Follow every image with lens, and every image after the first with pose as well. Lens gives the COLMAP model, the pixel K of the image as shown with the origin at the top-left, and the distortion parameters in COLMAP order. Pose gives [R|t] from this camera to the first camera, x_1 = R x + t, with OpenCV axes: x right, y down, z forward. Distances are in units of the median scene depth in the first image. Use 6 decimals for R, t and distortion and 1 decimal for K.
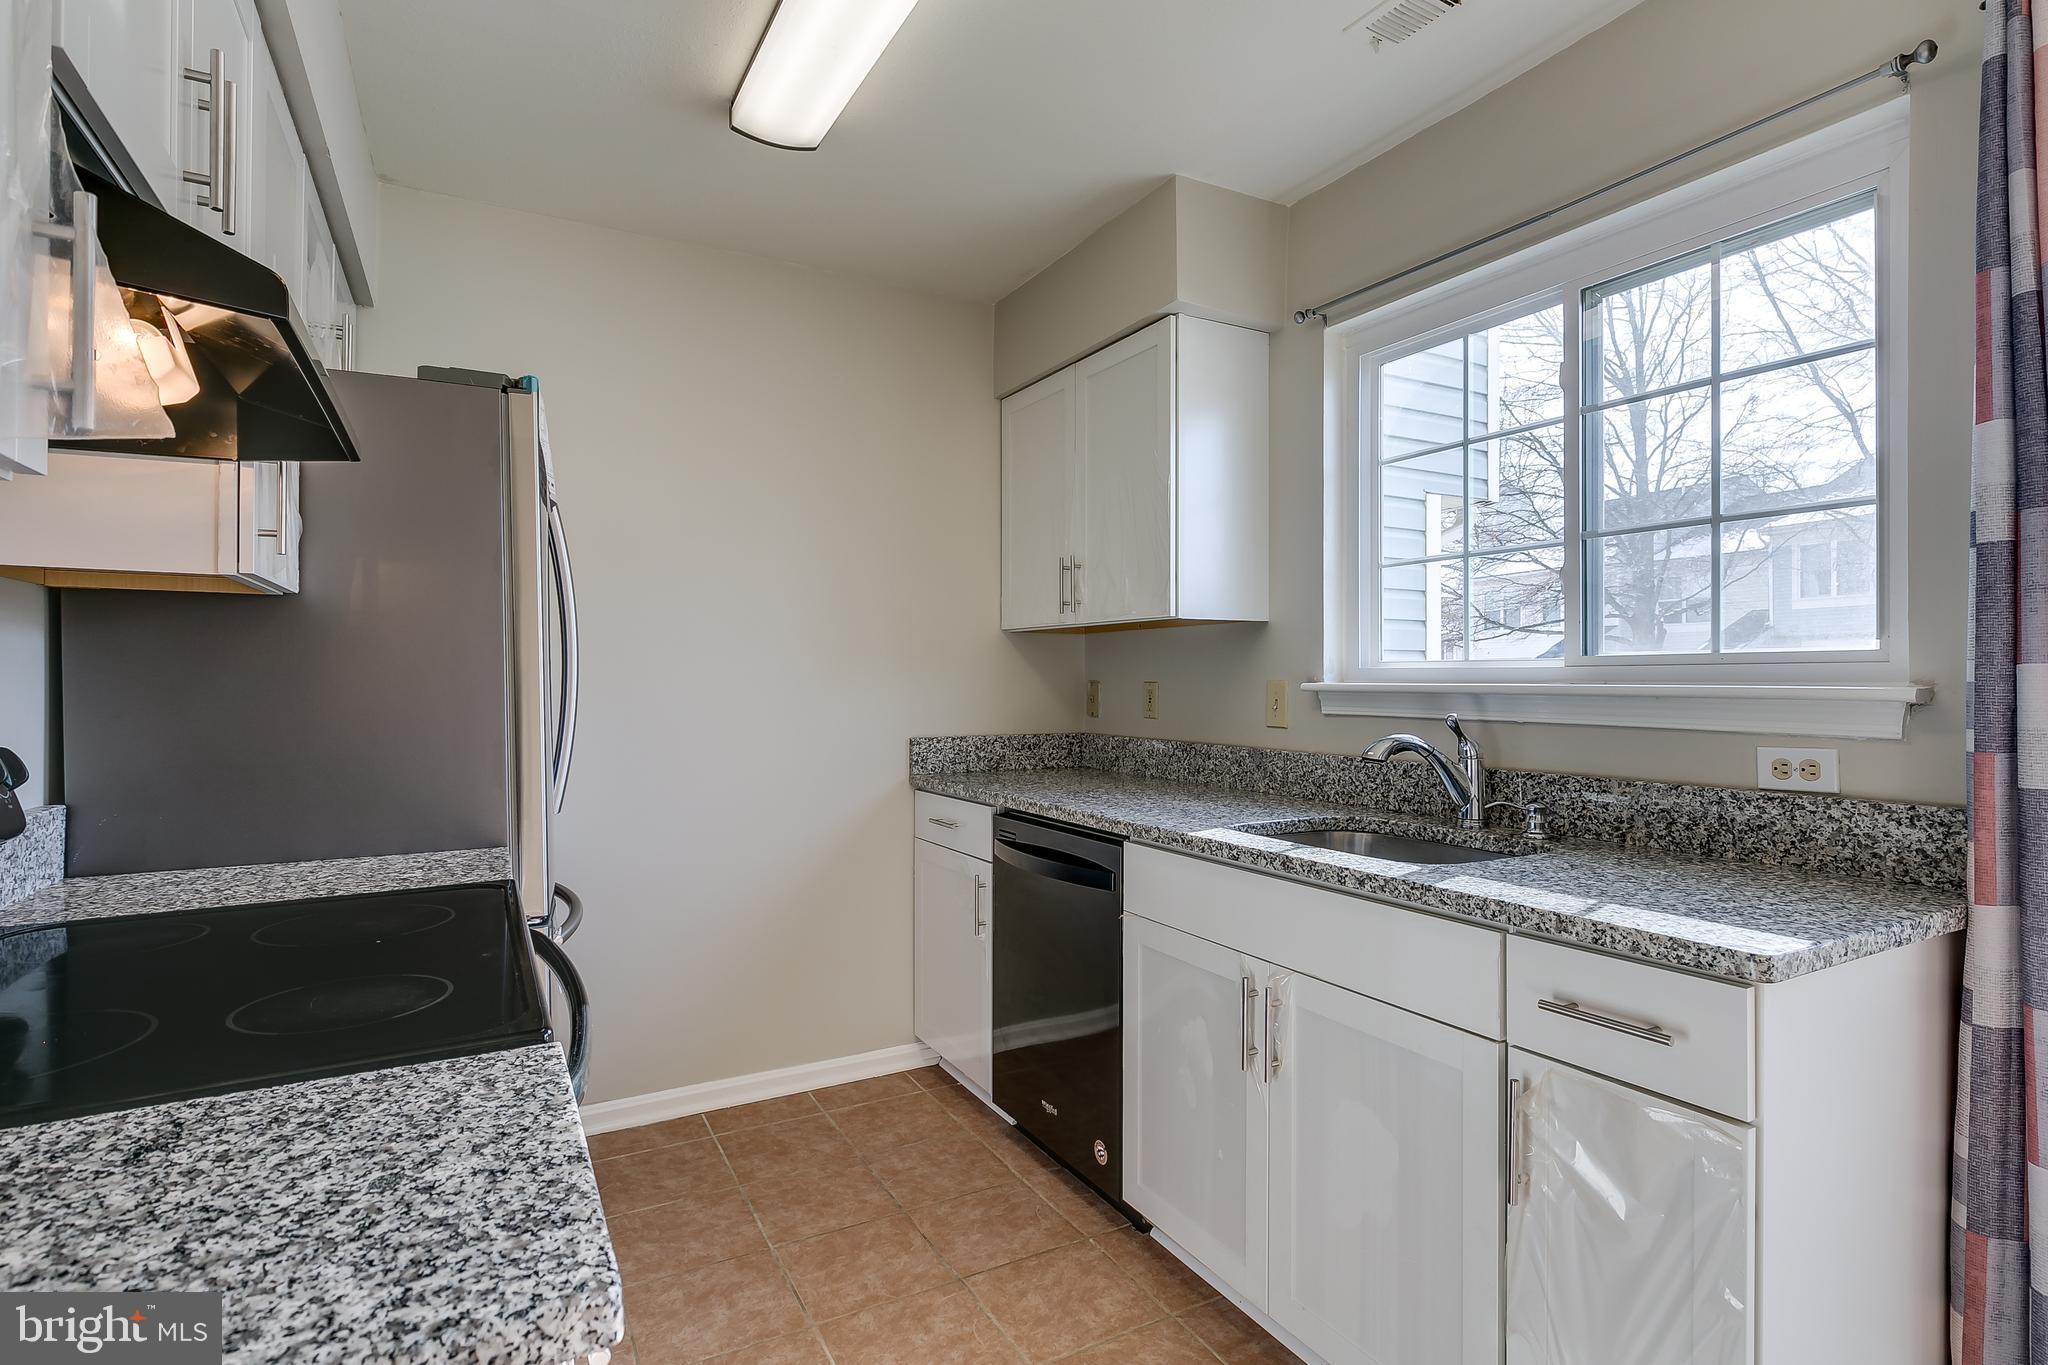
lens RADIAL K [[1018.2, 0, 1032.2], [0, 1018.2, 678.3], [0, 0, 1]] dist [0.002209, -0.001703]
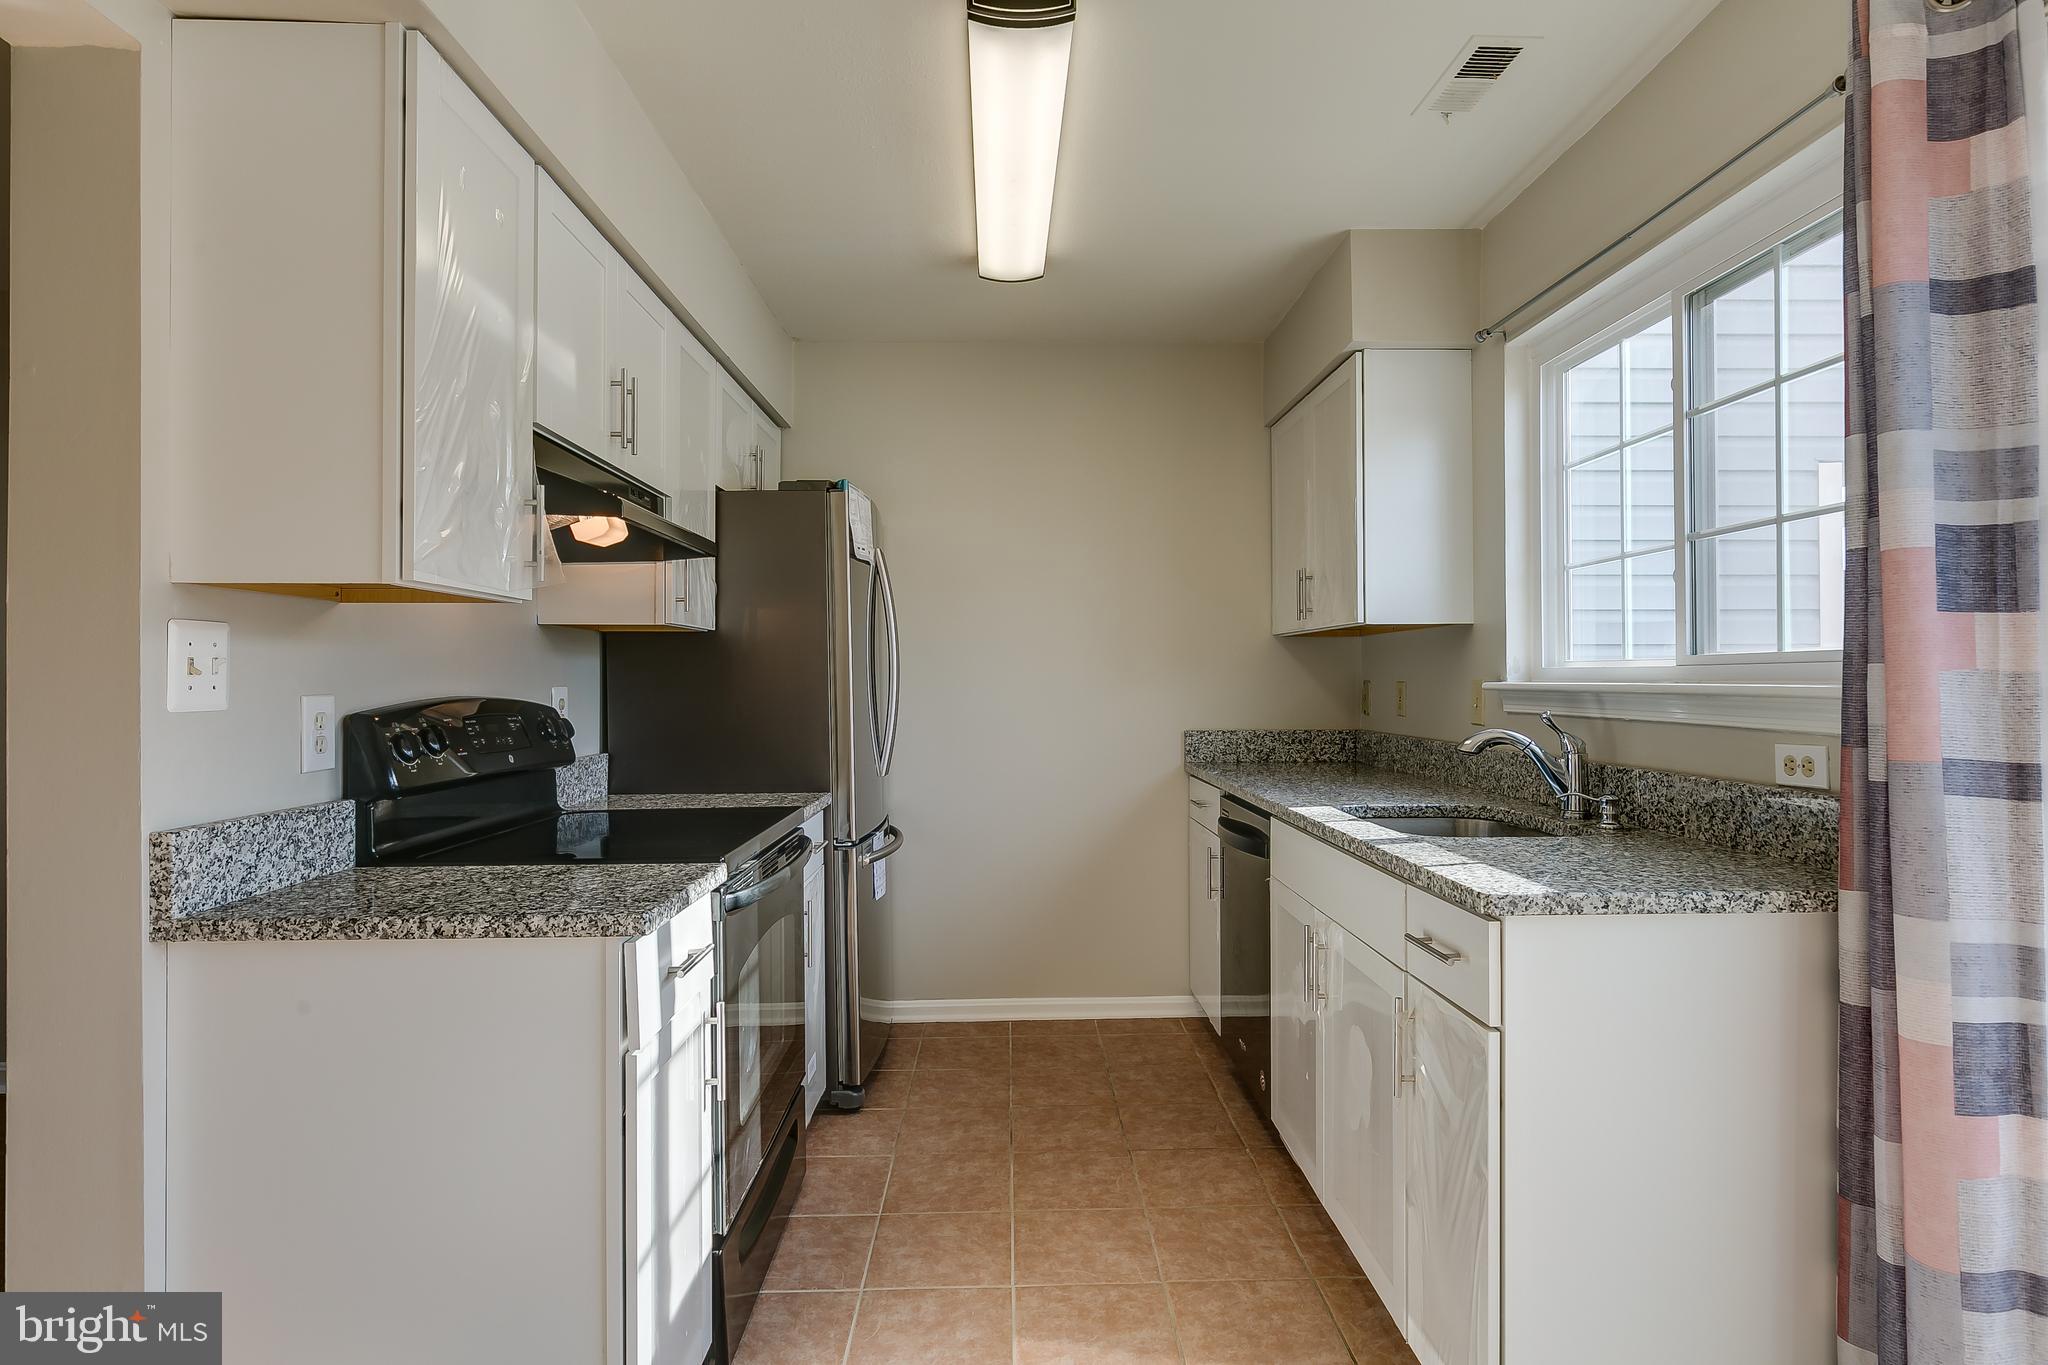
lens RADIAL K [[1078.1, 0, 1028.2], [0, 1078.1, 670.5], [0, 0, 1]] dist [0.000576, -0.000447]
pose [[0.886516, -0.007819, -0.462631, 0.496557], [0.005029, 0.999961, -0.007263, -0.002726], [0.462670, 0.004112, 0.886521, -0.287494]]
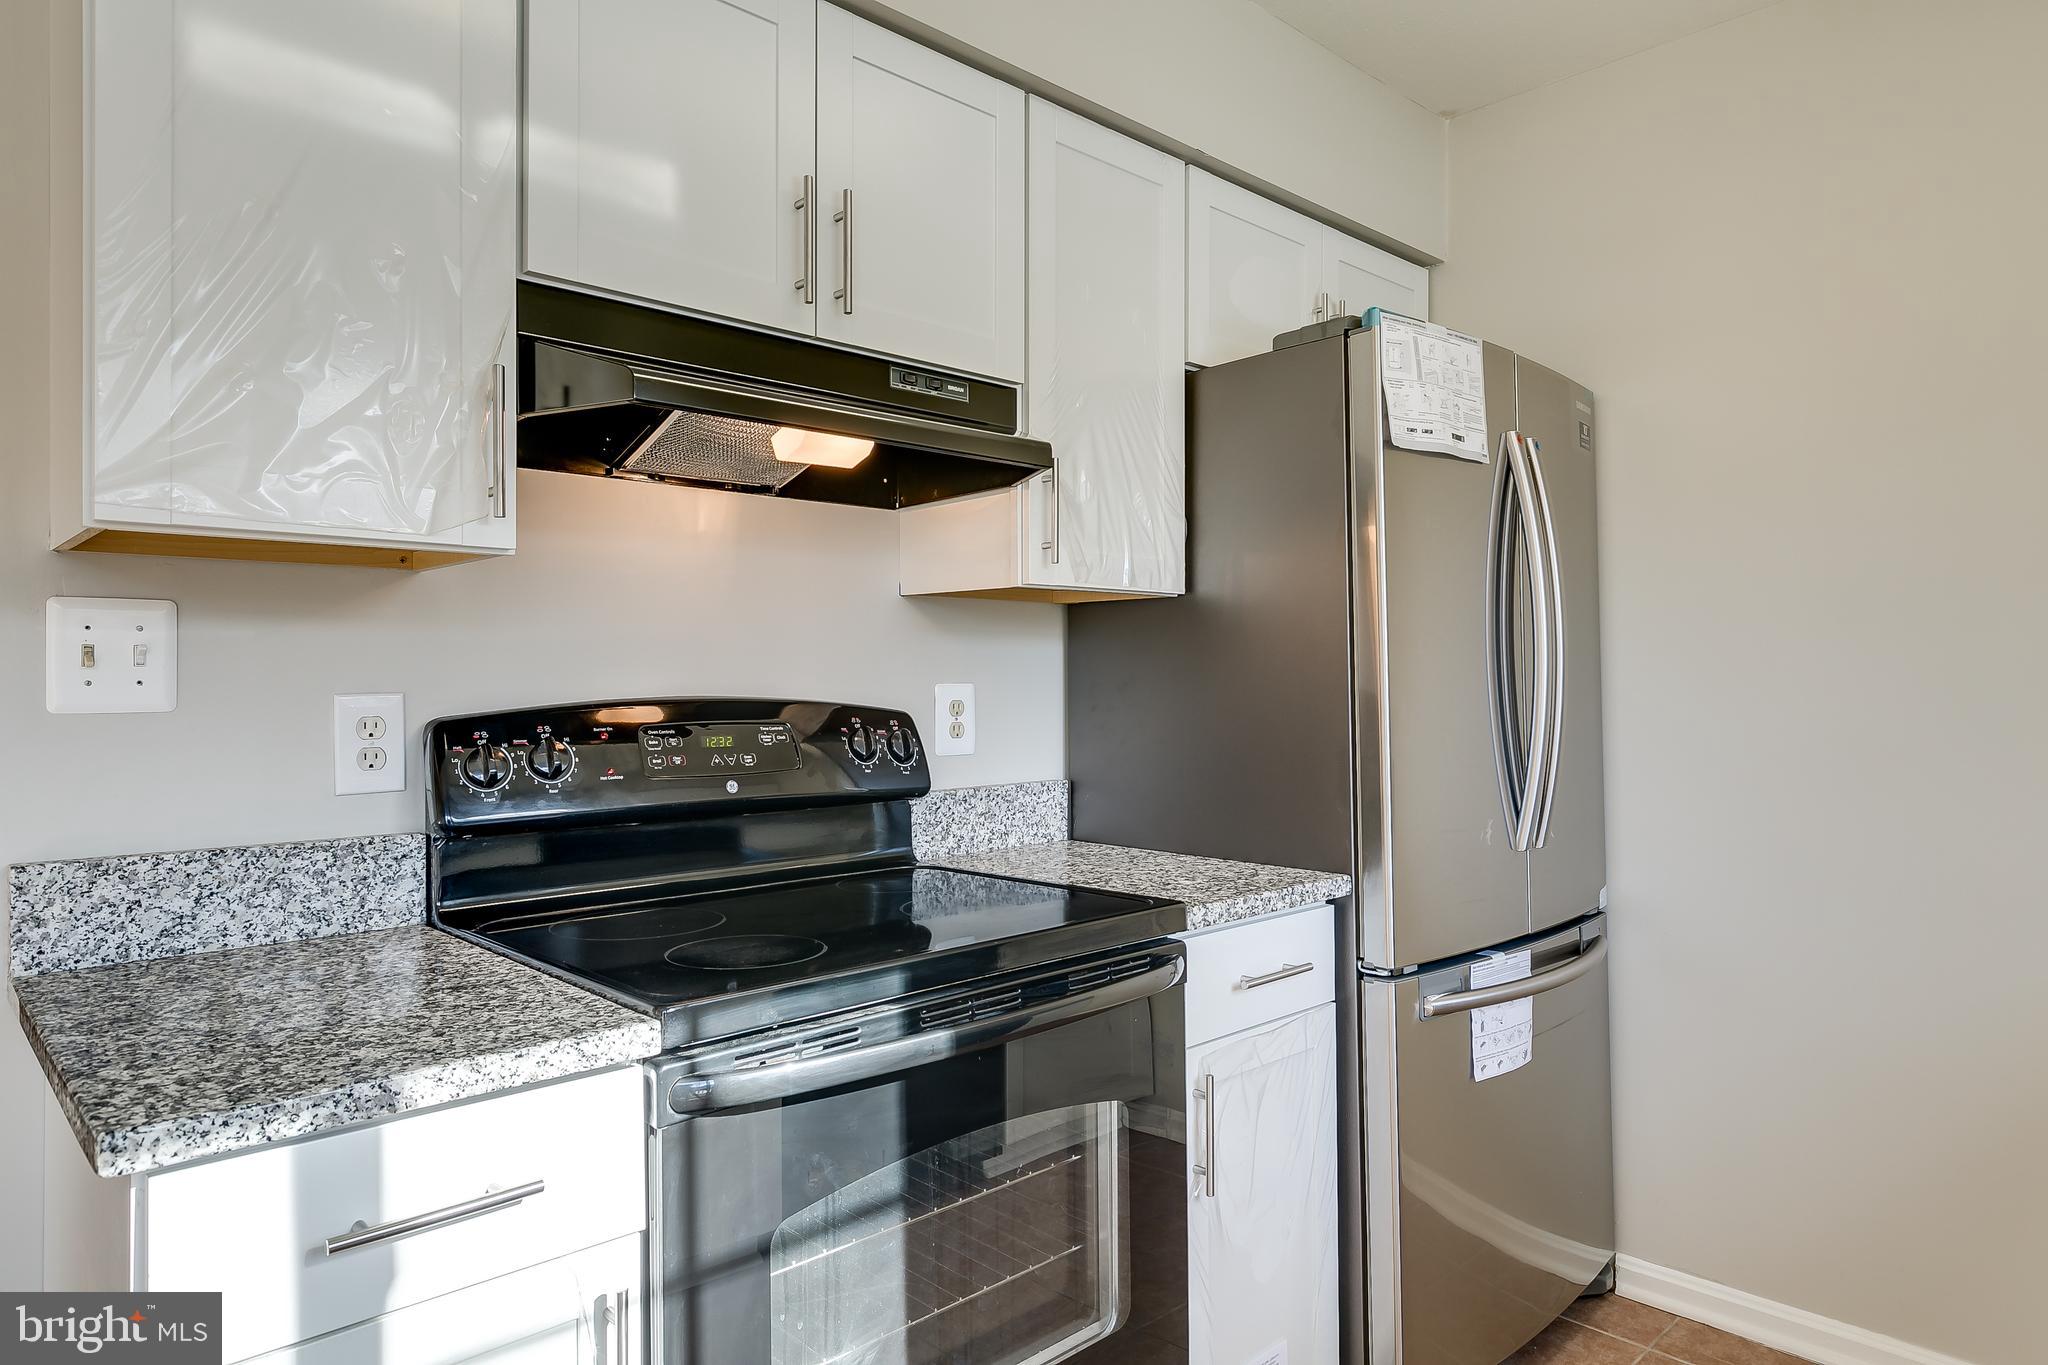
lens RADIAL K [[1232.2, 0, 1032.4], [0, 1232.2, 673.7], [0, 0, 1]] dist [0.000089, -0.000540]
pose [[0.253502, -0.006443, -0.967313, 0.414395], [0.006058, 0.999969, -0.005073, 0.002418], [0.967316, -0.004574, 0.253533, 0.499527]]
